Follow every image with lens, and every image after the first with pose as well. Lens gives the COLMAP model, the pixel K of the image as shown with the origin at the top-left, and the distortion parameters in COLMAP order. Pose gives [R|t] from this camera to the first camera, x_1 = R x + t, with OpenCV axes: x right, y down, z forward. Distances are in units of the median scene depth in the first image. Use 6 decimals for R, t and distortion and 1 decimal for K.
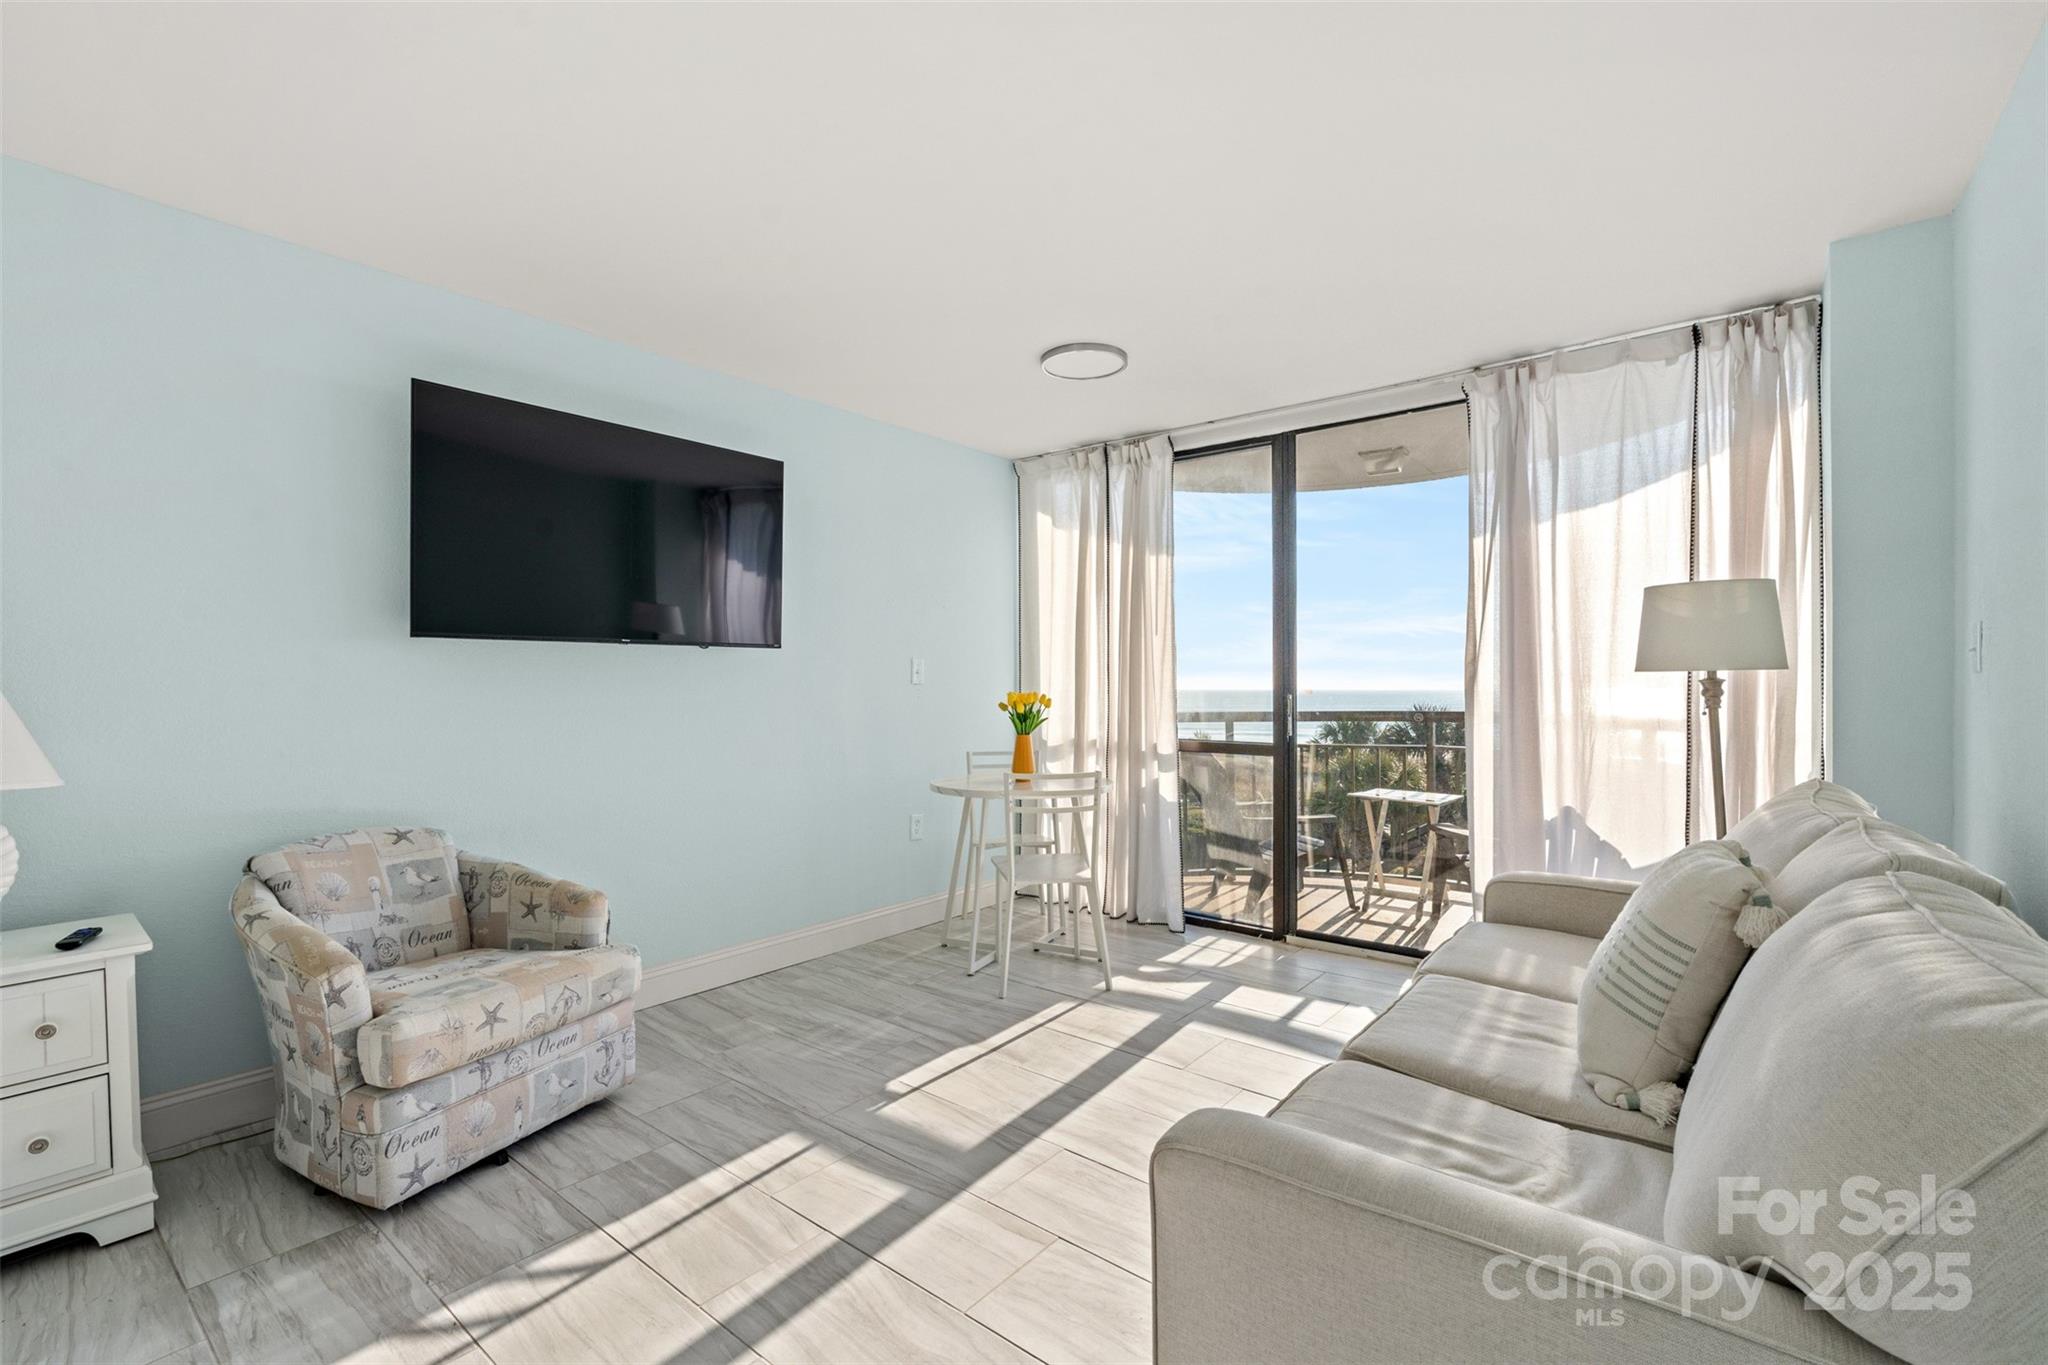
lens RADIAL K [[891.3, 0, 1035.2], [0, 891.3, 697.9], [0, 0, 1]] dist [-0.001393, -0.000133]
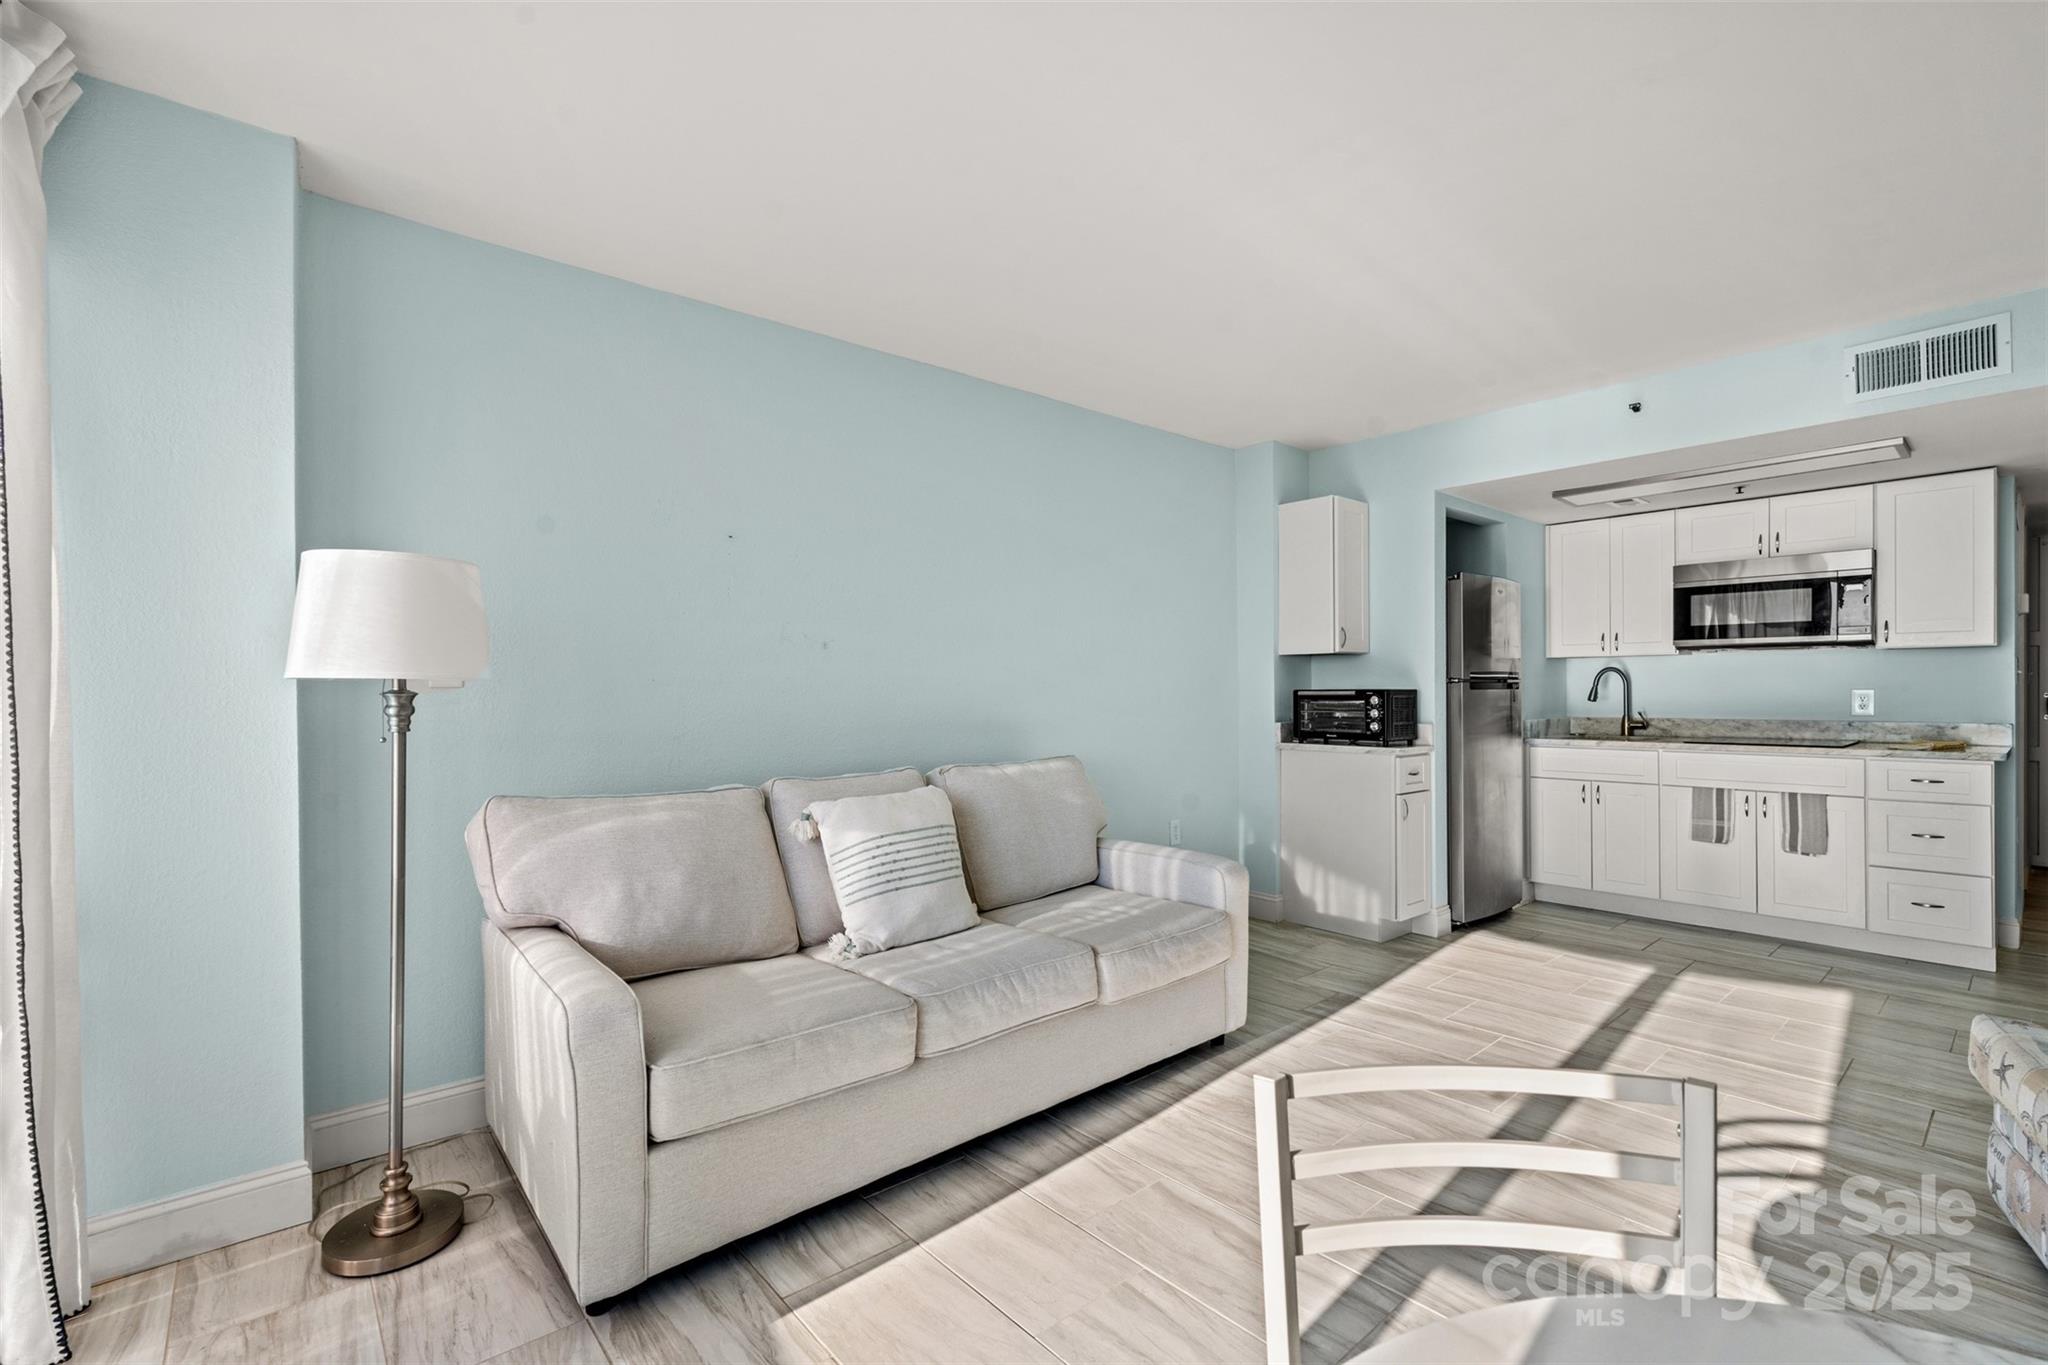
lens RADIAL K [[923.3, 0, 1018.5], [0, 923.3, 678.6], [0, 0, 1]] dist [-0.001340, 0.000141]
pose [[-0.976274, 0.014927, 0.216025, 0.111769], [0.014311, 0.999888, -0.004415, -0.022678], [-0.216067, -0.001219, -0.976378, 1.871585]]
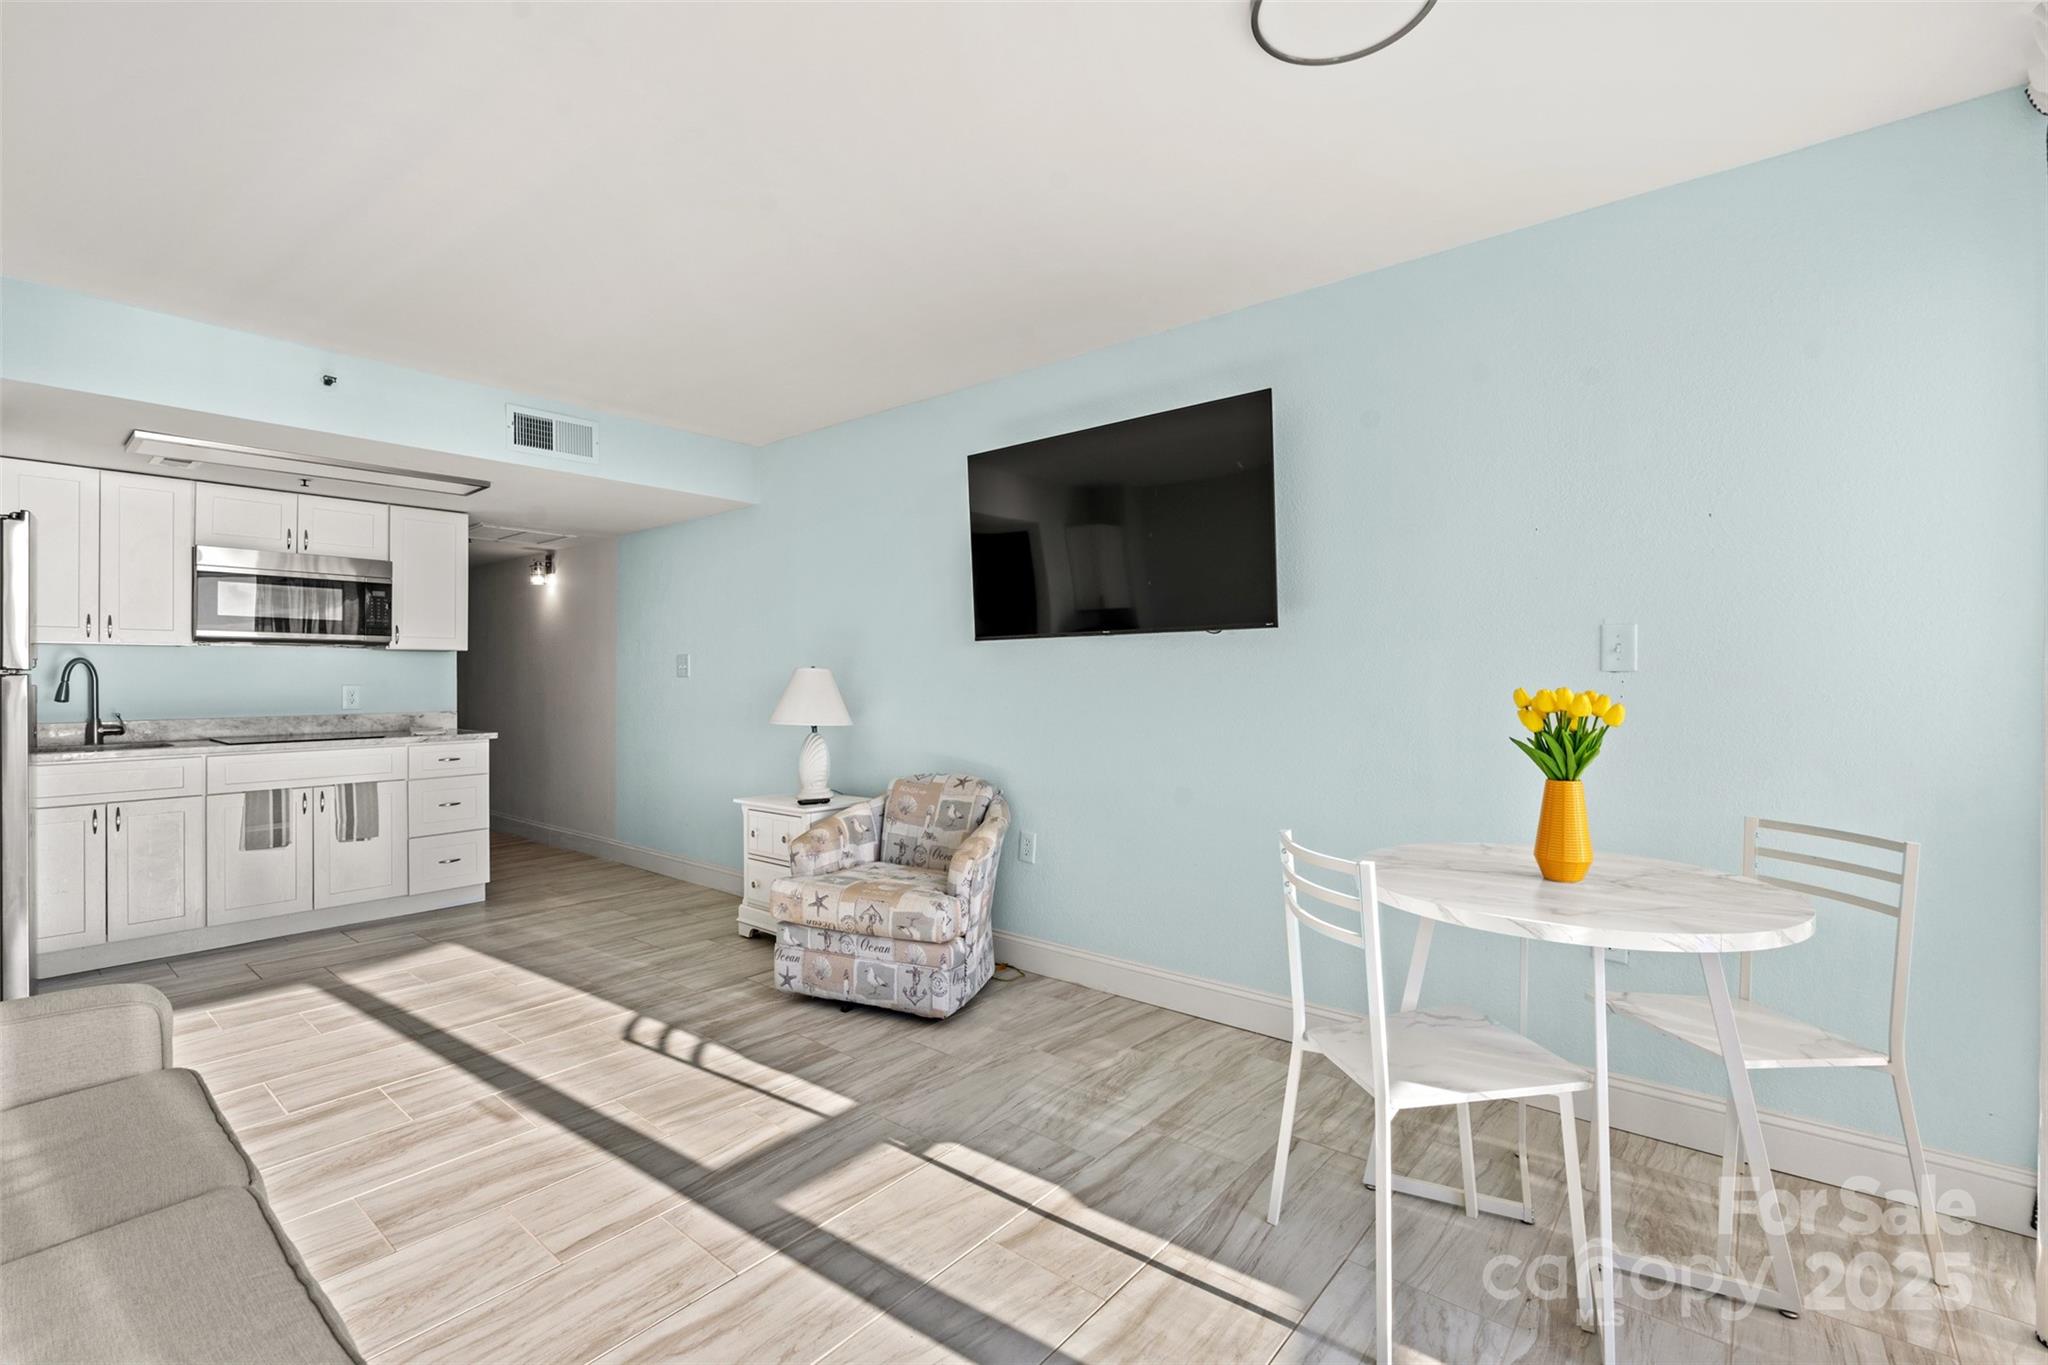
lens RADIAL K [[923.3, 0, 1018.5], [0, 923.3, 678.6], [0, 0, 1]] dist [-0.001340, 0.000141]
pose [[-0.041336, 0.007902, -0.999114, 0.823276], [-0.005675, 0.999951, 0.008143, -0.024910], [0.999129, 0.006006, -0.041289, 1.263970]]
